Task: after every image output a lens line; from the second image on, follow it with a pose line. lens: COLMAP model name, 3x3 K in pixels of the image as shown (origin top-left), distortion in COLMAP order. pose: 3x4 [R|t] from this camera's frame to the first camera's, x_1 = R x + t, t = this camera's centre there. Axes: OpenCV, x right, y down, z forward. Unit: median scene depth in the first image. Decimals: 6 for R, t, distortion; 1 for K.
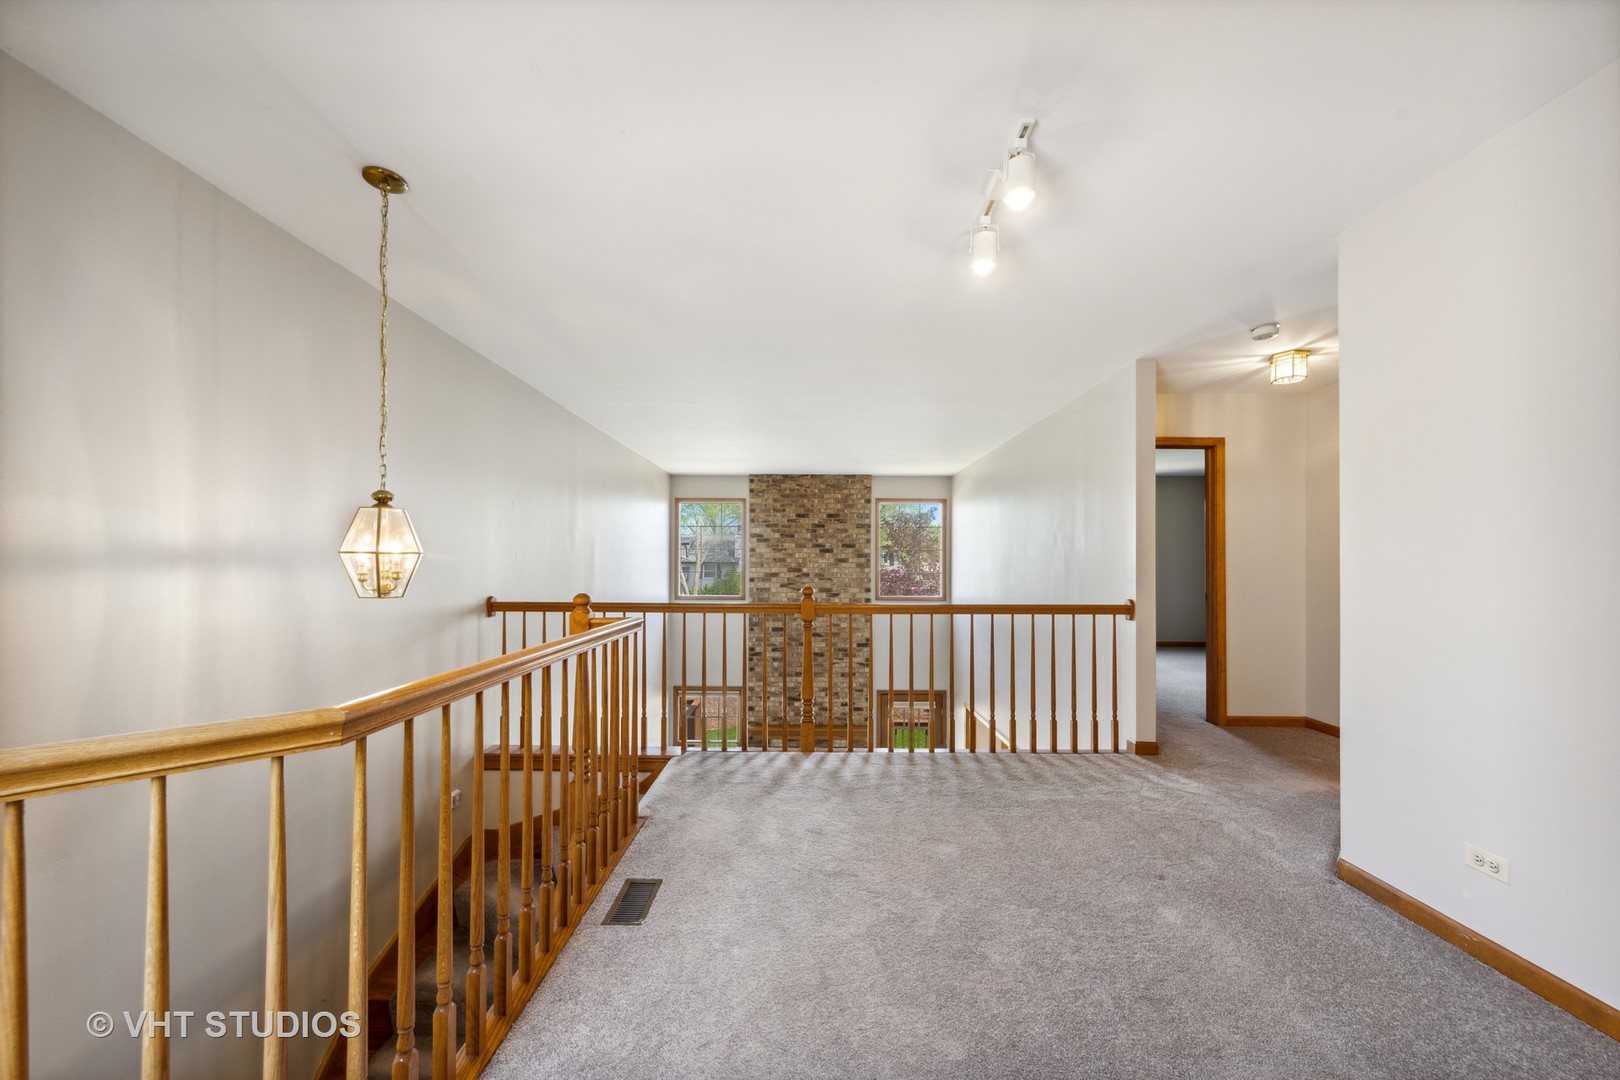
lens RADIAL K [[600.4, 0, 805.5], [0, 600.4, 561.2], [0, 0, 1]] dist [0.000375, 0.000040]
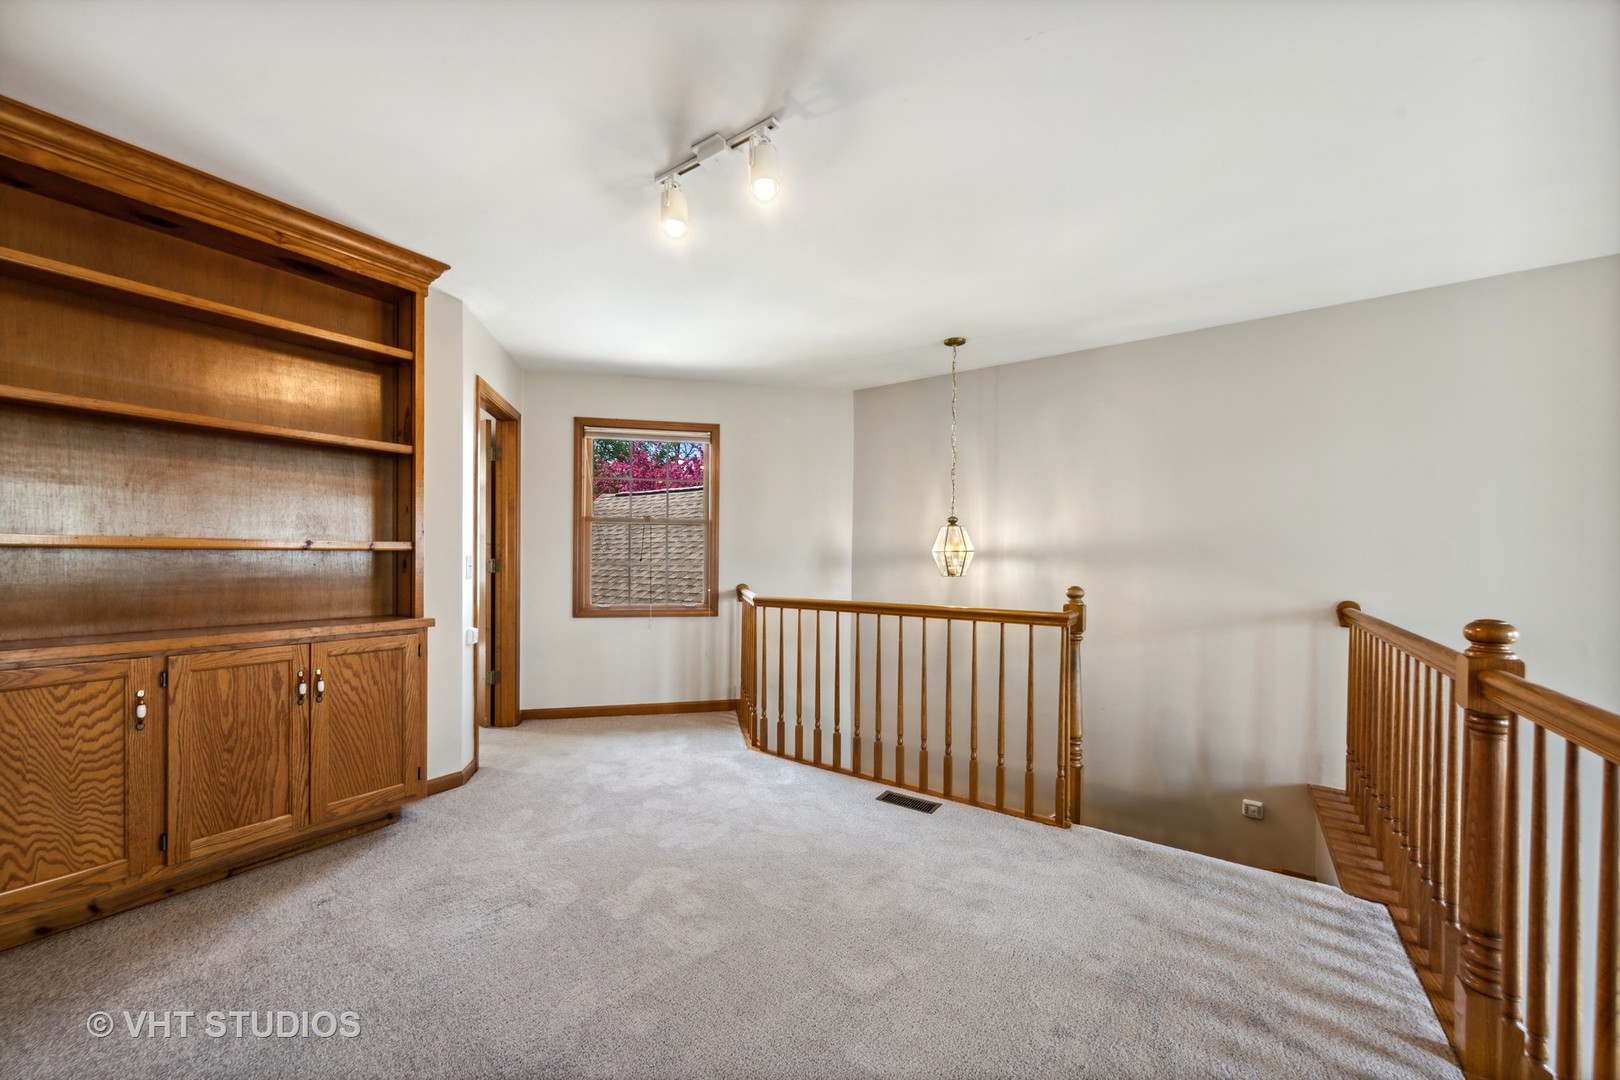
lens RADIAL K [[600.4, 0, 805.5], [0, 600.4, 561.2], [0, 0, 1]] dist [0.000375, 0.000040]
pose [[-0.562795, -0.001578, -0.826595, 1.007762], [-0.005512, 0.999983, 0.001844, 0.013621], [0.826578, 0.005594, -0.562795, 1.622017]]
